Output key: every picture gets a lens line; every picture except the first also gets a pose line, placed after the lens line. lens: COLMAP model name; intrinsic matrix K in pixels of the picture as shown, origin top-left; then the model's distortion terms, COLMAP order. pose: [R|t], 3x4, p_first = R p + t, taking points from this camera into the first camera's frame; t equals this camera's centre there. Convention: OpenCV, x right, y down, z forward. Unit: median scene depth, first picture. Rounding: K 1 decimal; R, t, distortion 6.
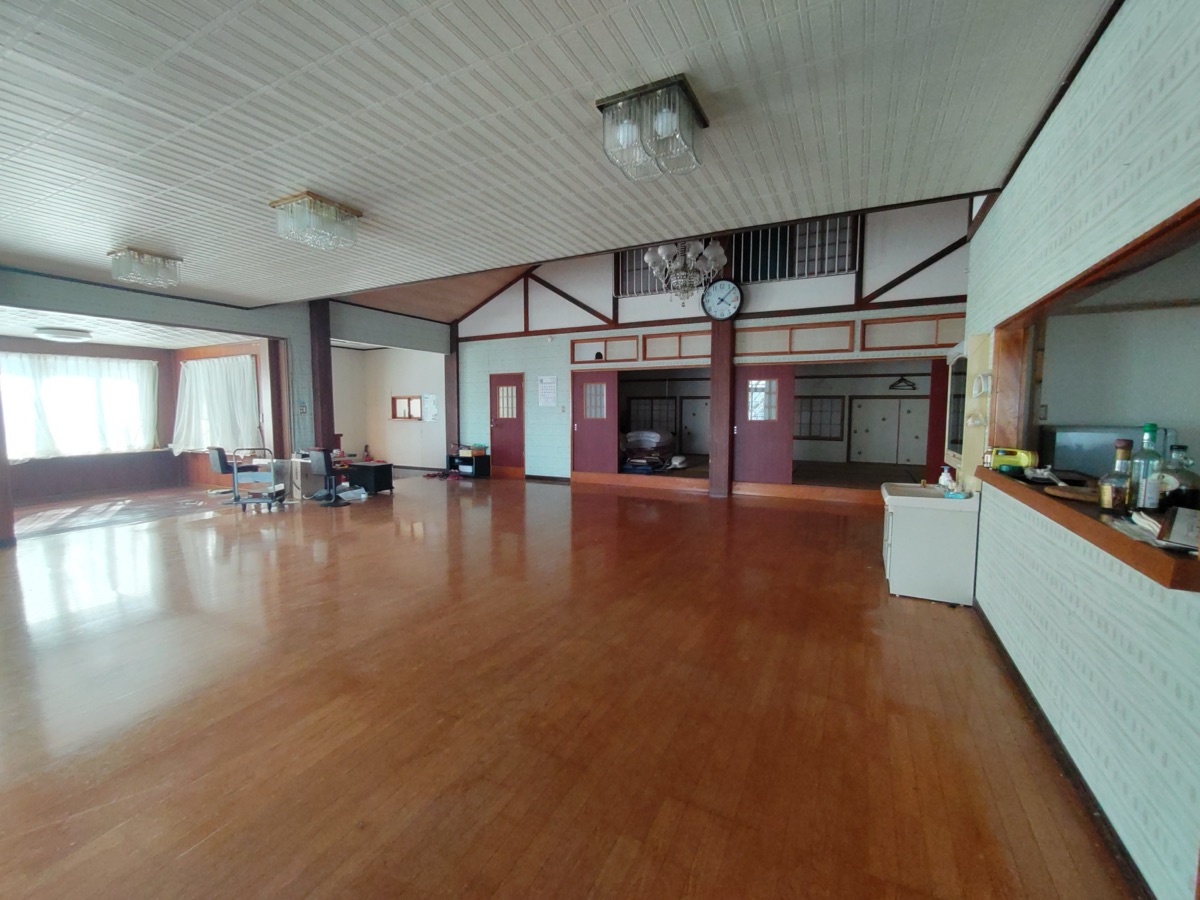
lens RADIAL K [[511.4, 0, 595.7], [0, 511.4, 445.6], [0, 0, 1]] dist [-0.004449, 0.001799]
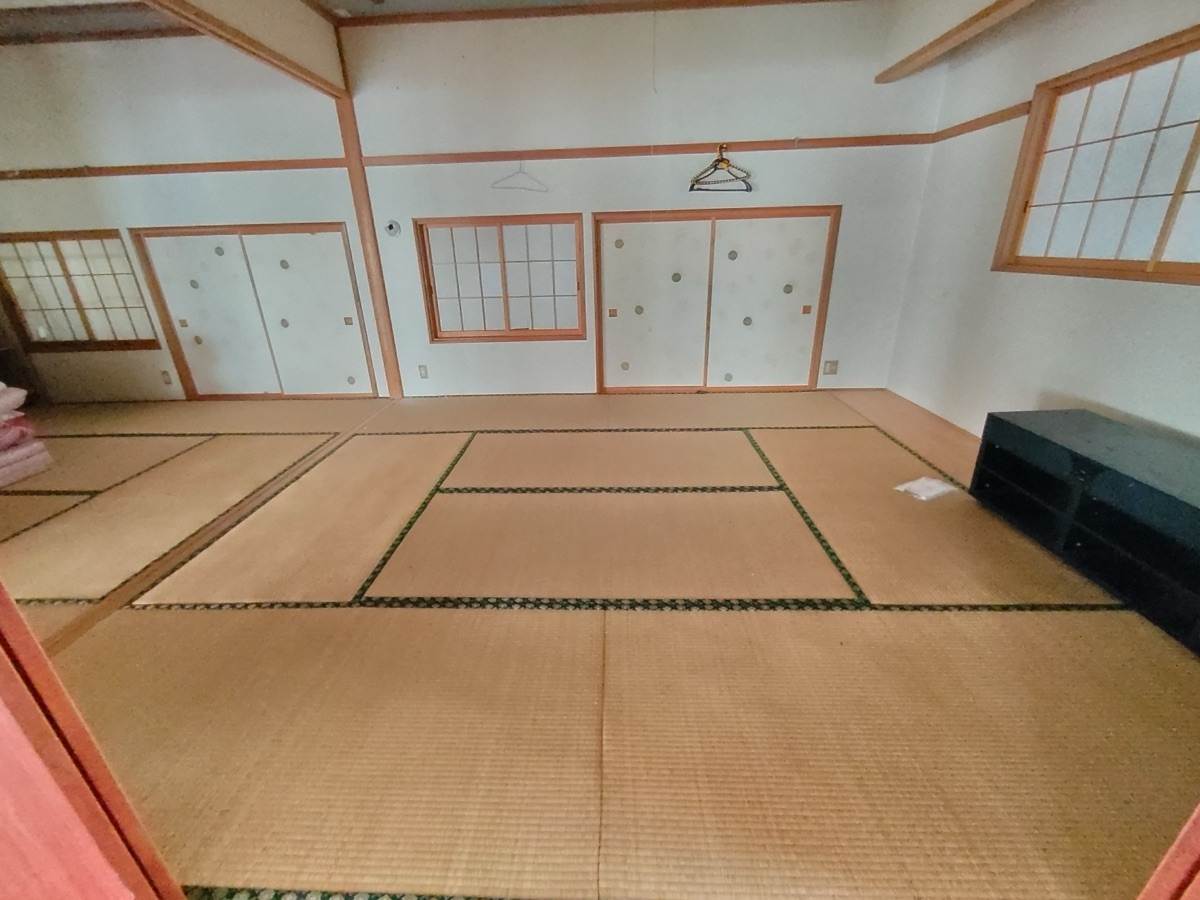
lens RADIAL K [[511.4, 0, 590.6], [0, 511.4, 451.5], [0, 0, 1]] dist [-0.004449, 0.001799]
pose [[0.917188, -0.183434, 0.353720, 0.385019], [0.062771, 0.943164, 0.326345, -0.064985], [-0.393479, -0.277116, 0.876573, 0.729152]]
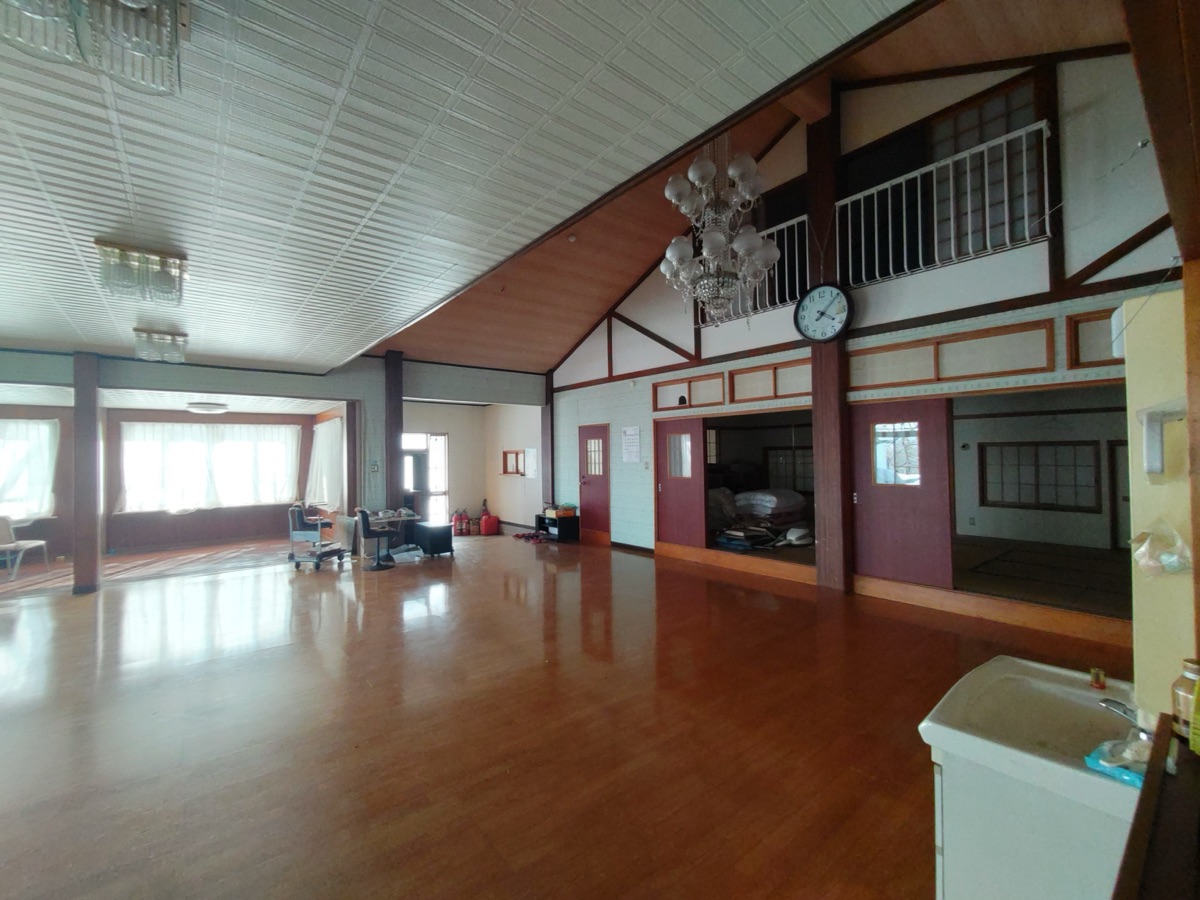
lens RADIAL K [[511.4, 0, 596.0], [0, 511.4, 444.9], [0, 0, 1]] dist [-0.004449, 0.001799]
pose [[0.912974, -0.017877, -0.407626, 0.206113], [-0.019127, 0.996066, -0.086521, -0.031318], [0.407569, 0.086788, 0.909041, 0.208168]]
